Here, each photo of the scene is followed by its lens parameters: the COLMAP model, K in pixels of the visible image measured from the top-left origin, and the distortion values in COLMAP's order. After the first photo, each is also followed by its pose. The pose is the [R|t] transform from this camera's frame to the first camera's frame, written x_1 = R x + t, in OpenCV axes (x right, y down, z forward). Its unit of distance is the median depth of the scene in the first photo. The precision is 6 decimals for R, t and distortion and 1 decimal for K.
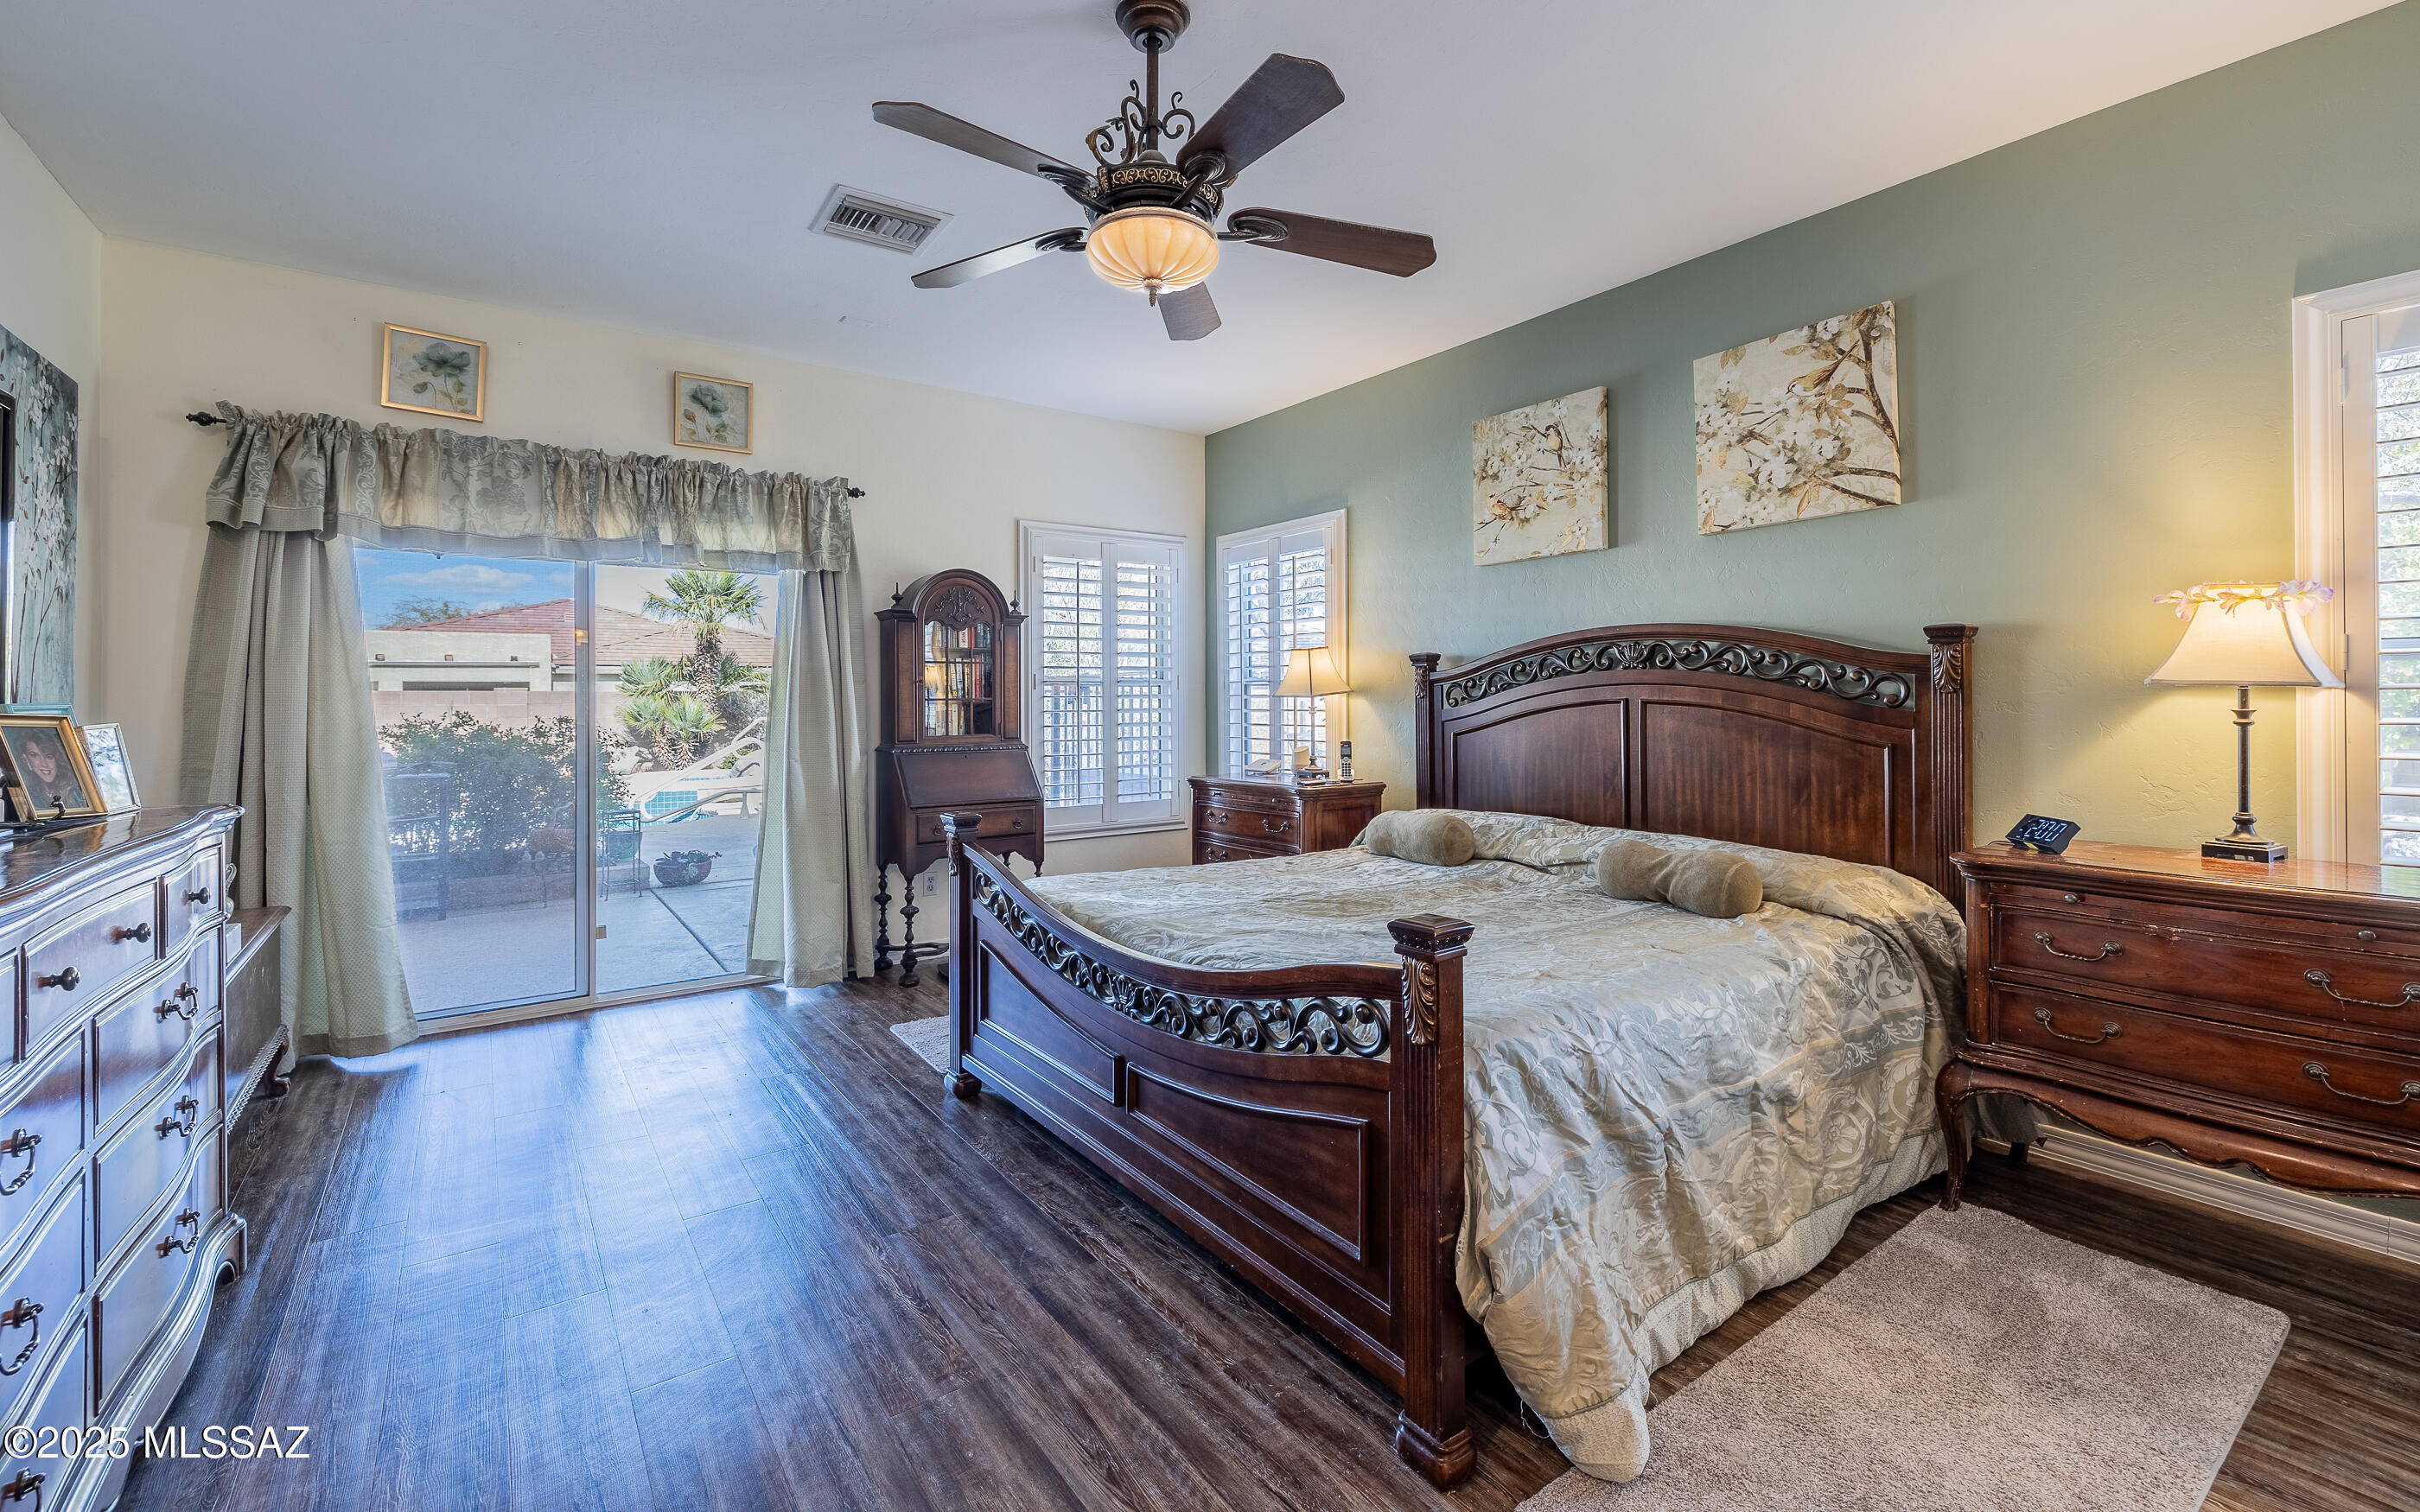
lens RADIAL K [[1027.1, 0, 1211.0], [0, 1027.1, 699.8], [0, 0, 1]] dist [-0.000532, -0.000029]
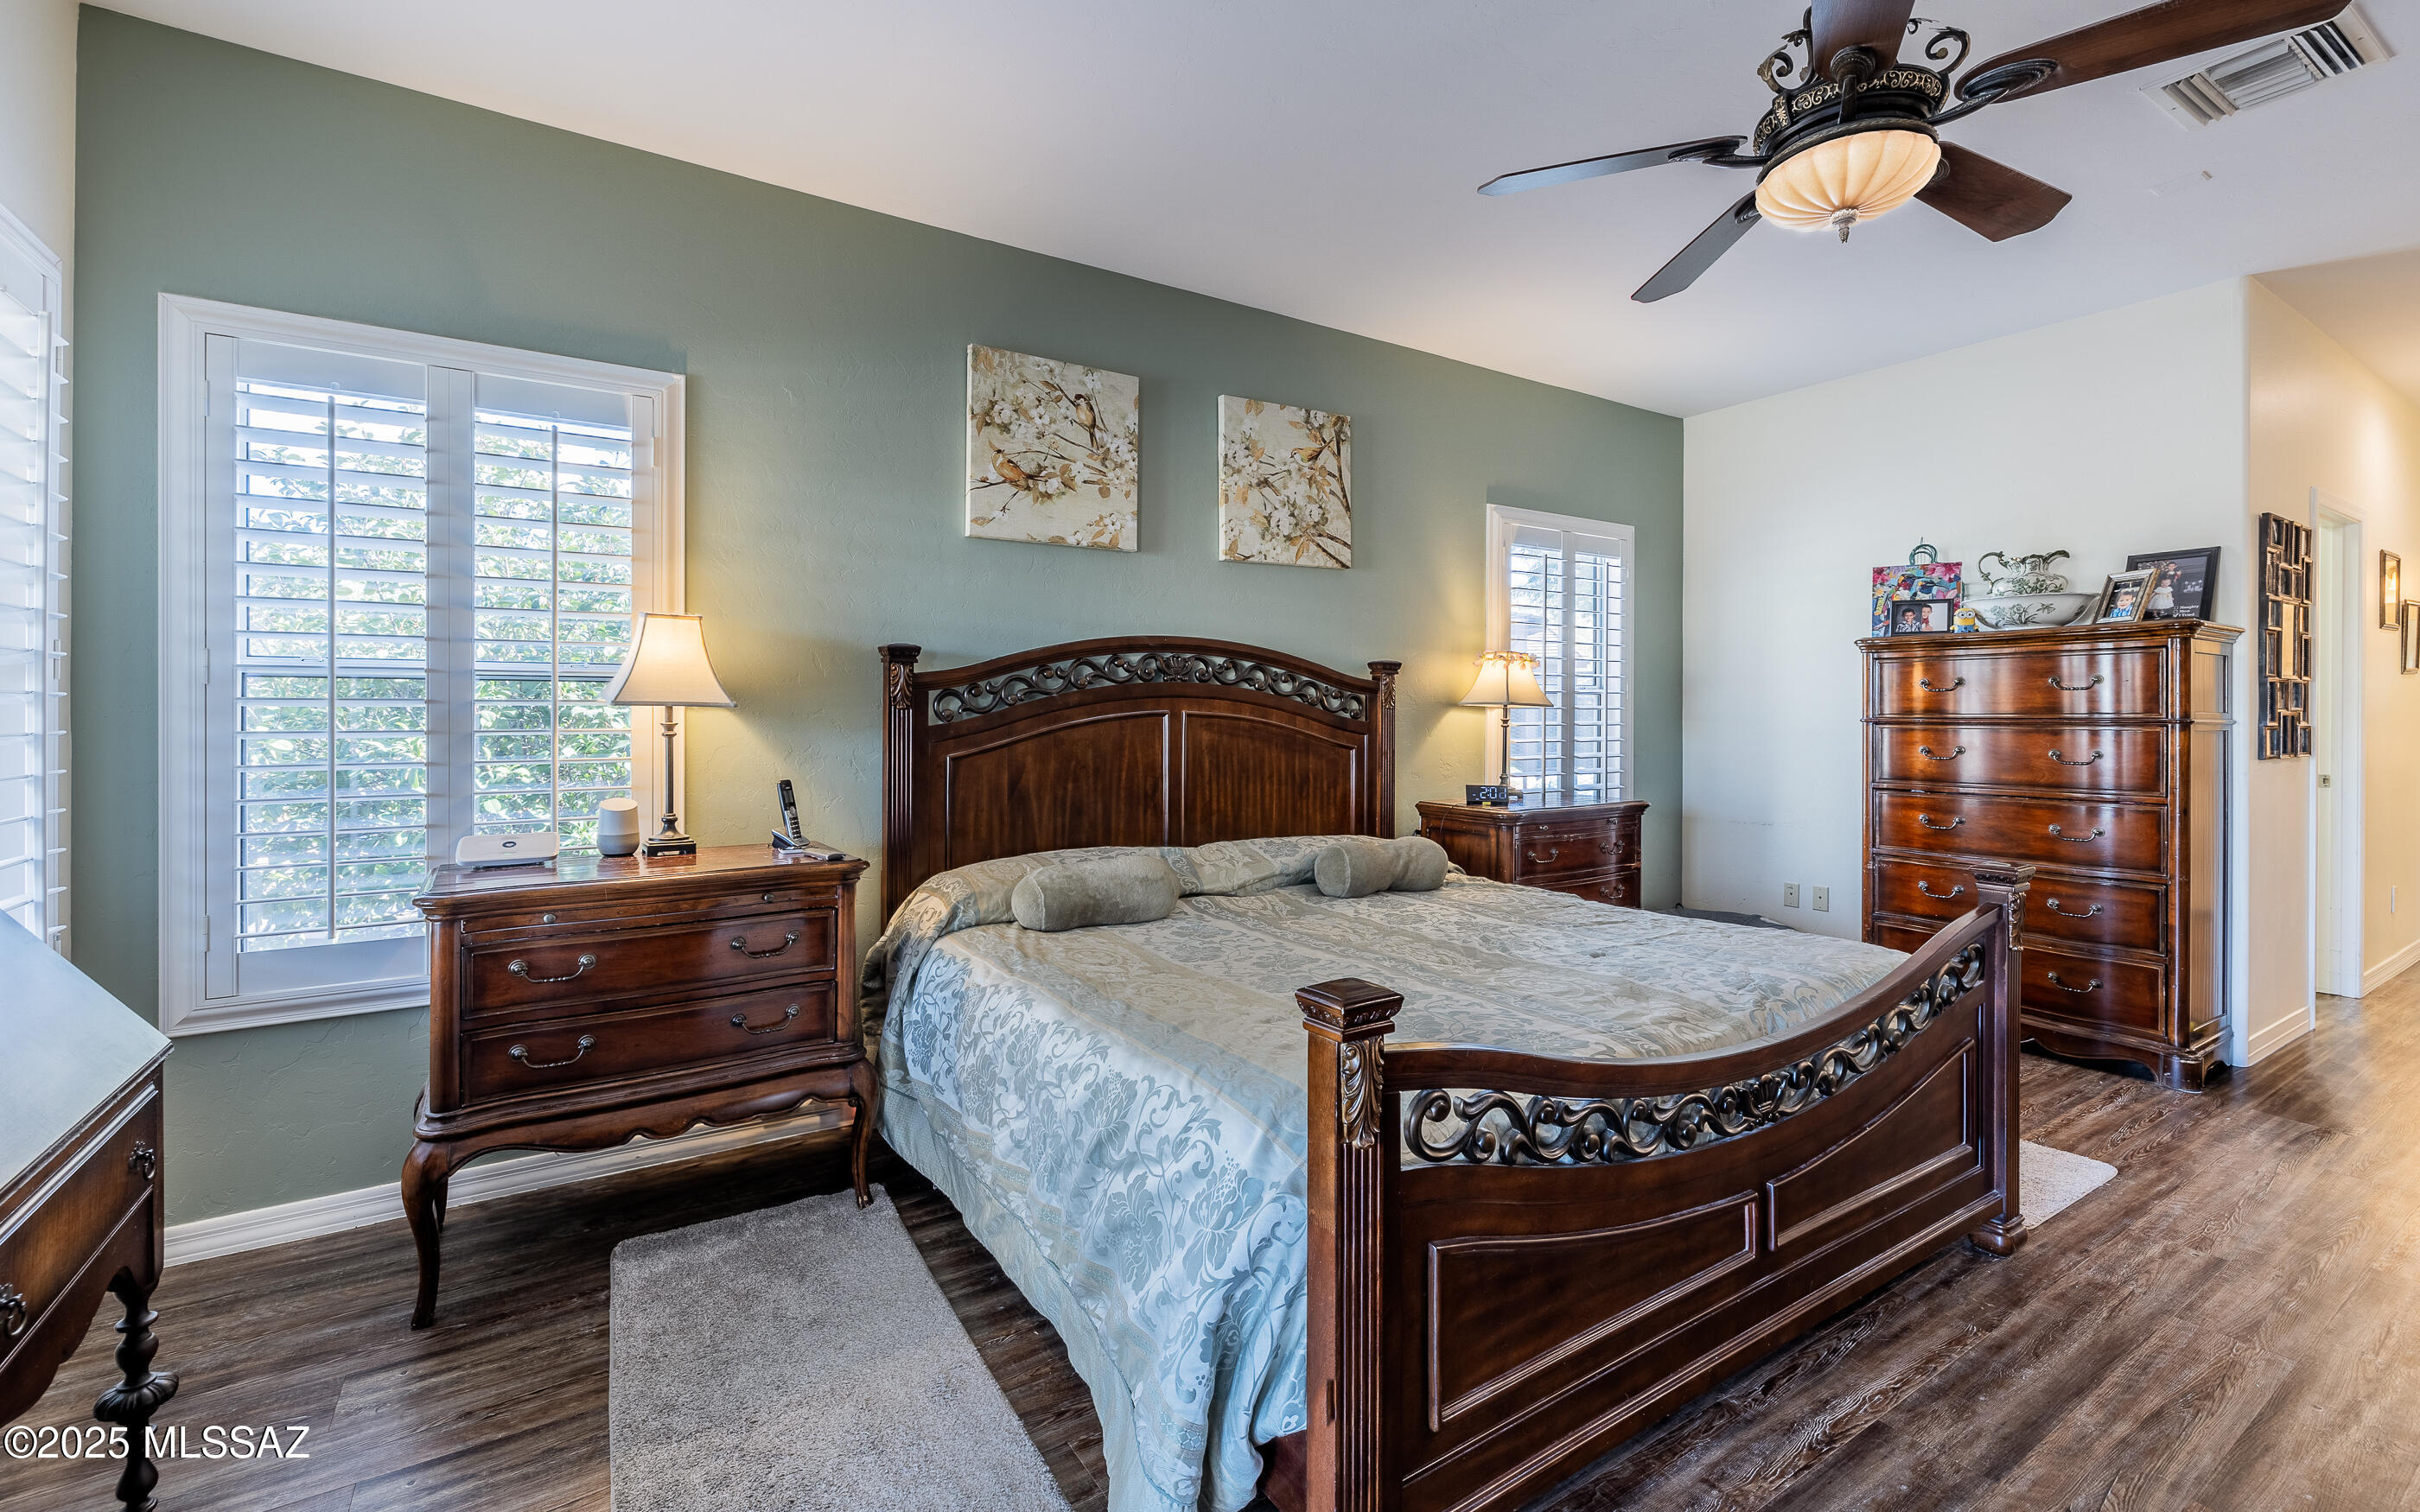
lens RADIAL K [[1035.5, 0, 1207.4], [0, 1035.5, 719.7], [0, 0, 1]] dist [-0.001712, -0.000735]
pose [[0.048994, 0.003267, 0.998794, -0.632075], [0.002941, 0.999990, -0.003415, 0.011161], [-0.998795, 0.003105, 0.048984, 1.008824]]
